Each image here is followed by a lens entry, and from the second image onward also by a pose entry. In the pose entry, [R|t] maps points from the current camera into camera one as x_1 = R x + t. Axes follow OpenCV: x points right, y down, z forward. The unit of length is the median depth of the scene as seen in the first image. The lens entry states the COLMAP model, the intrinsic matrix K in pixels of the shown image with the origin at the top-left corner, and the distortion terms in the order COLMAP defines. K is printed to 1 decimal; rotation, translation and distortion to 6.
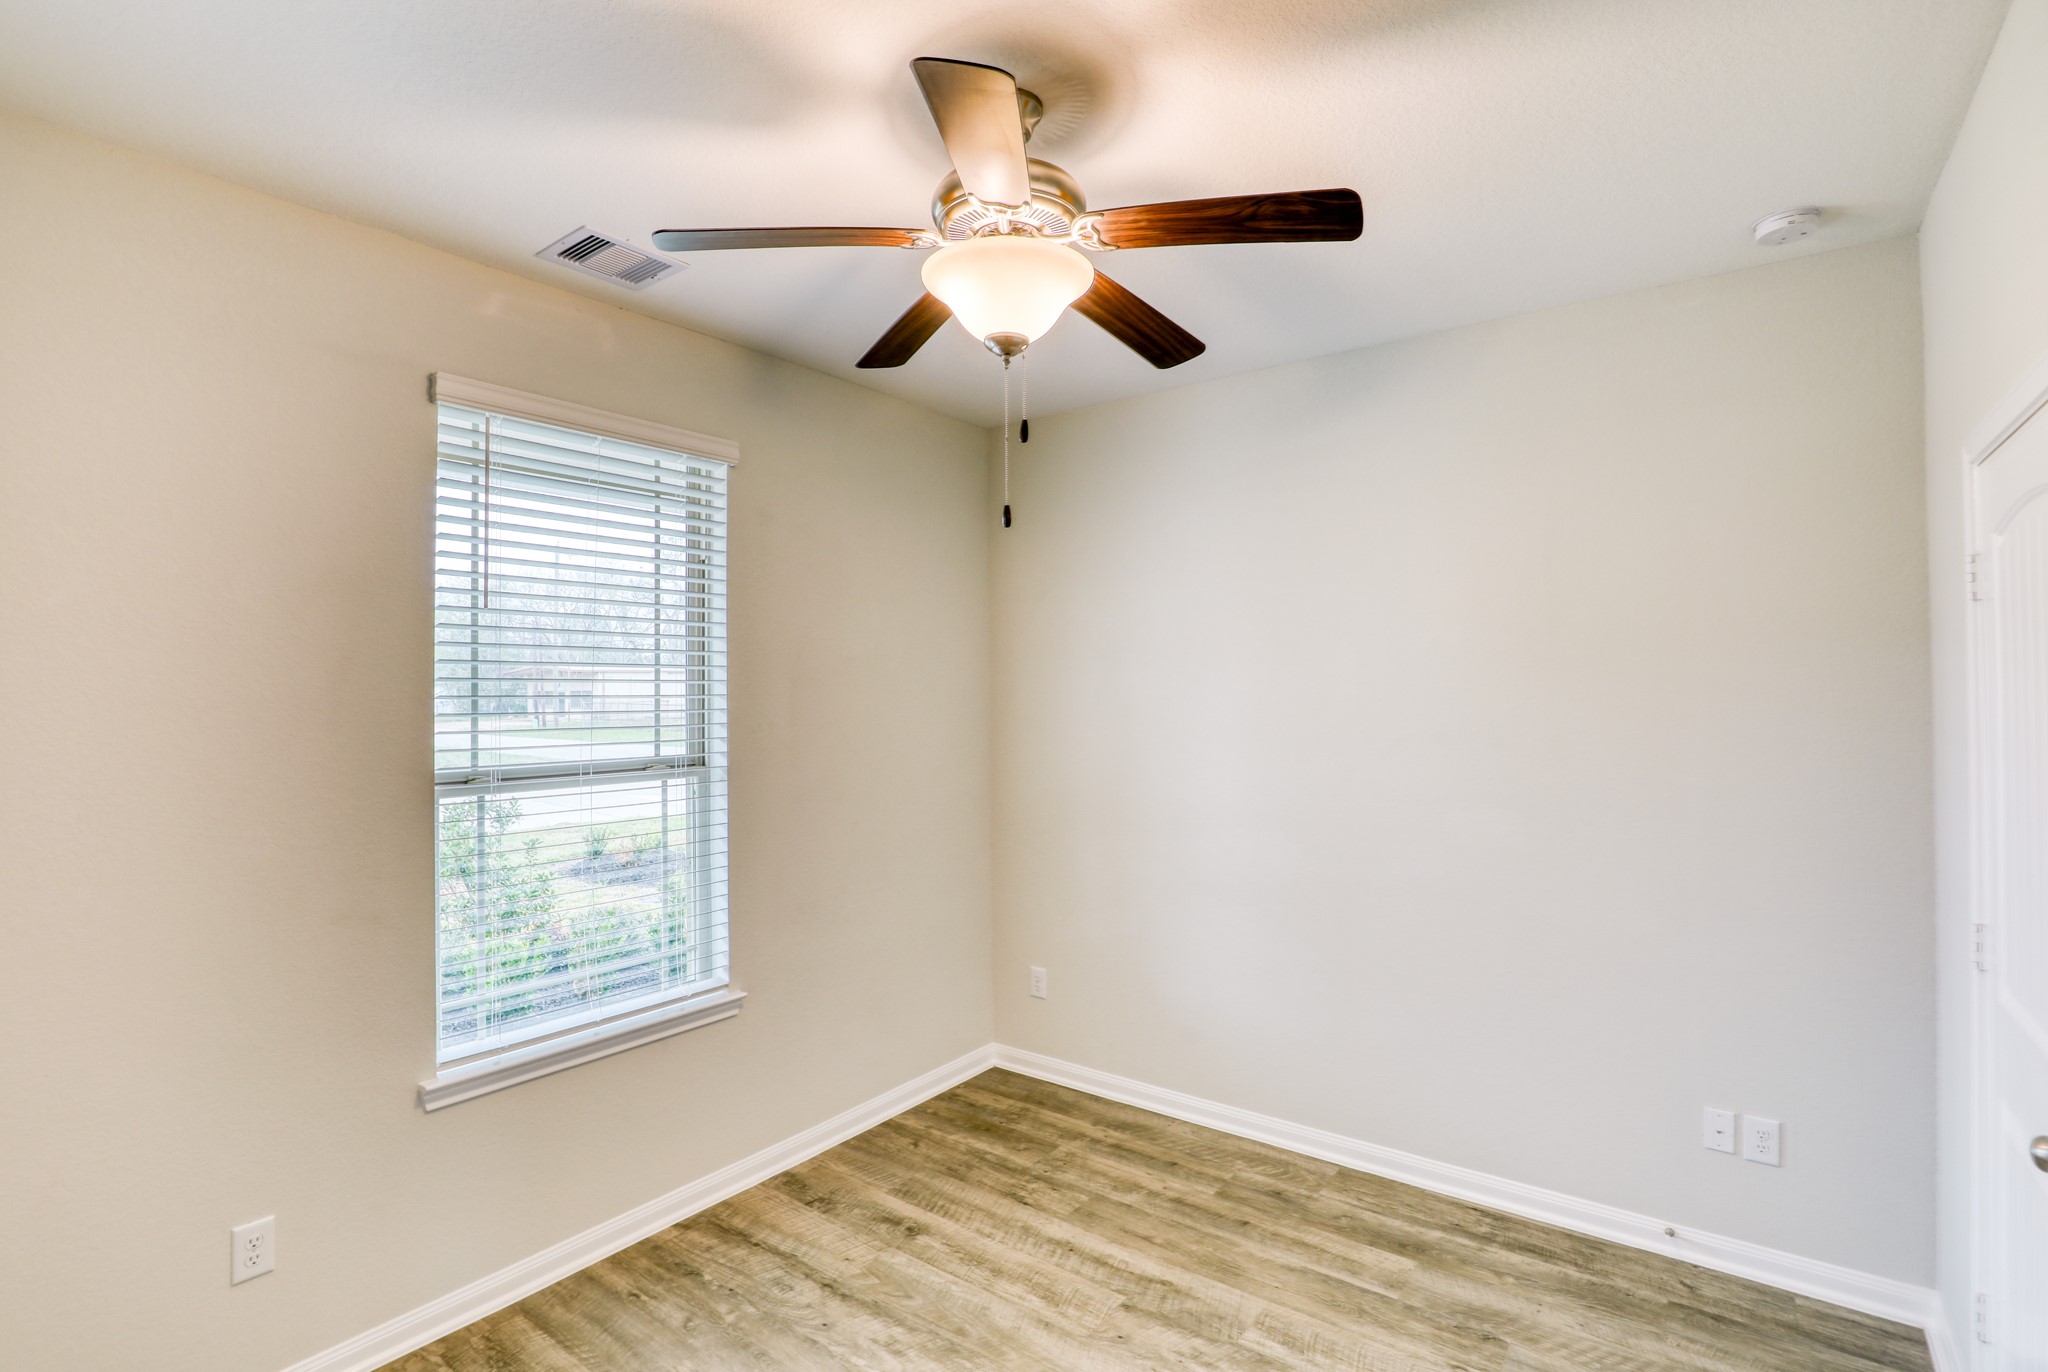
lens RADIAL K [[973.7, 0, 1023.4], [0, 973.7, 665.0], [0, 0, 1]] dist [-0.039812, 0.008731]
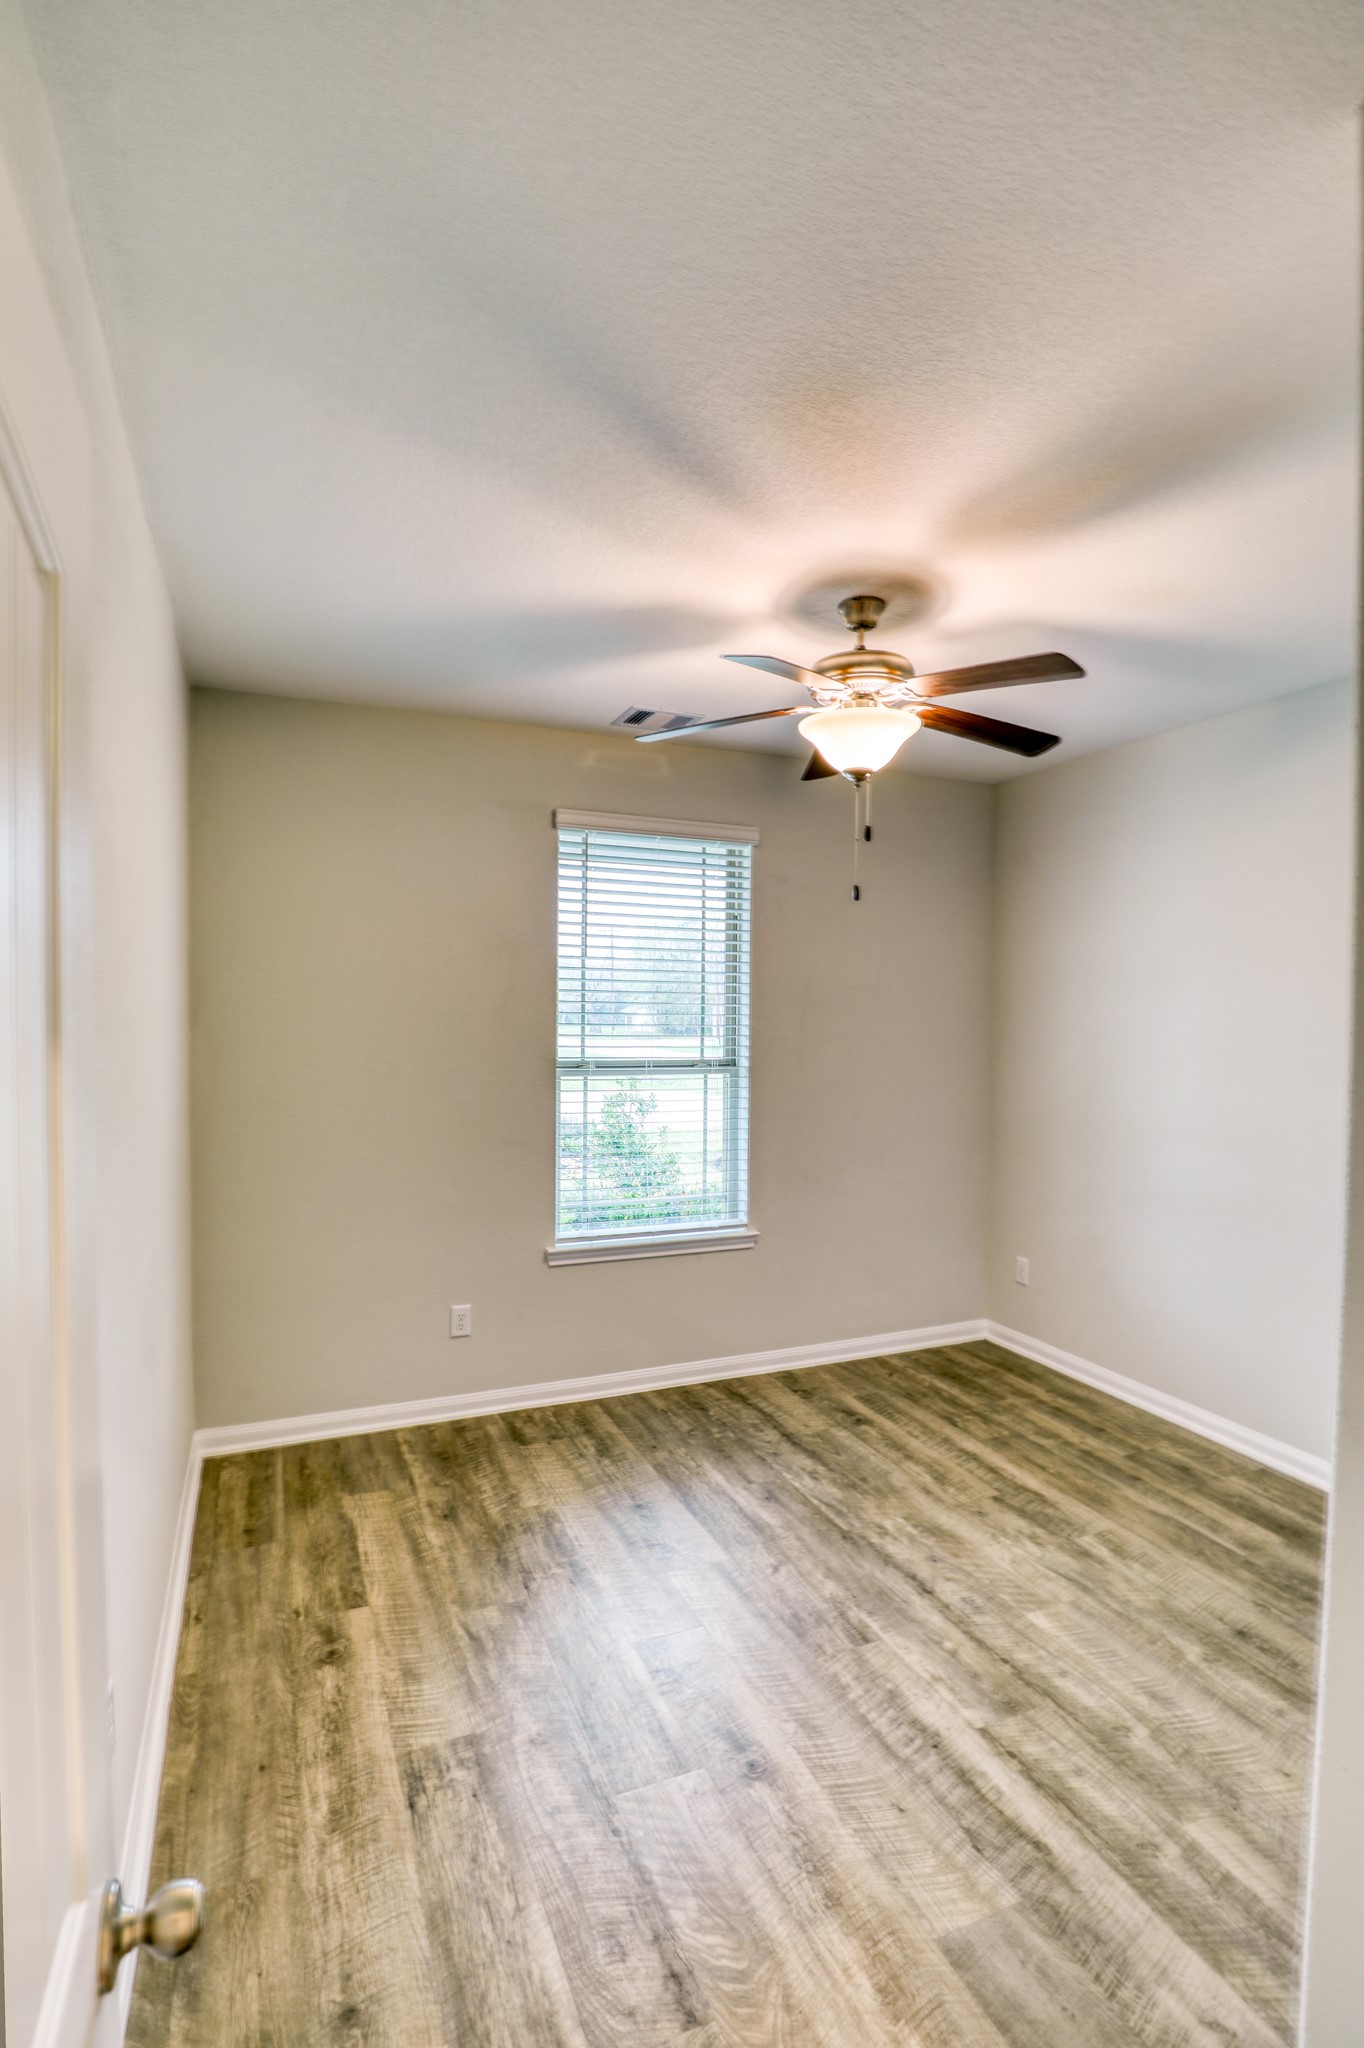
lens RADIAL K [[1018.9, 0, 682.0], [0, 1018.9, 1024.0], [0, 0, 1]] dist [-0.029016, 0.000962]
pose [[0.864658, 0.020352, -0.501949, 0.357674], [-0.003463, 0.999397, 0.034557, -0.006138], [0.502349, -0.028142, 0.864207, -0.311731]]
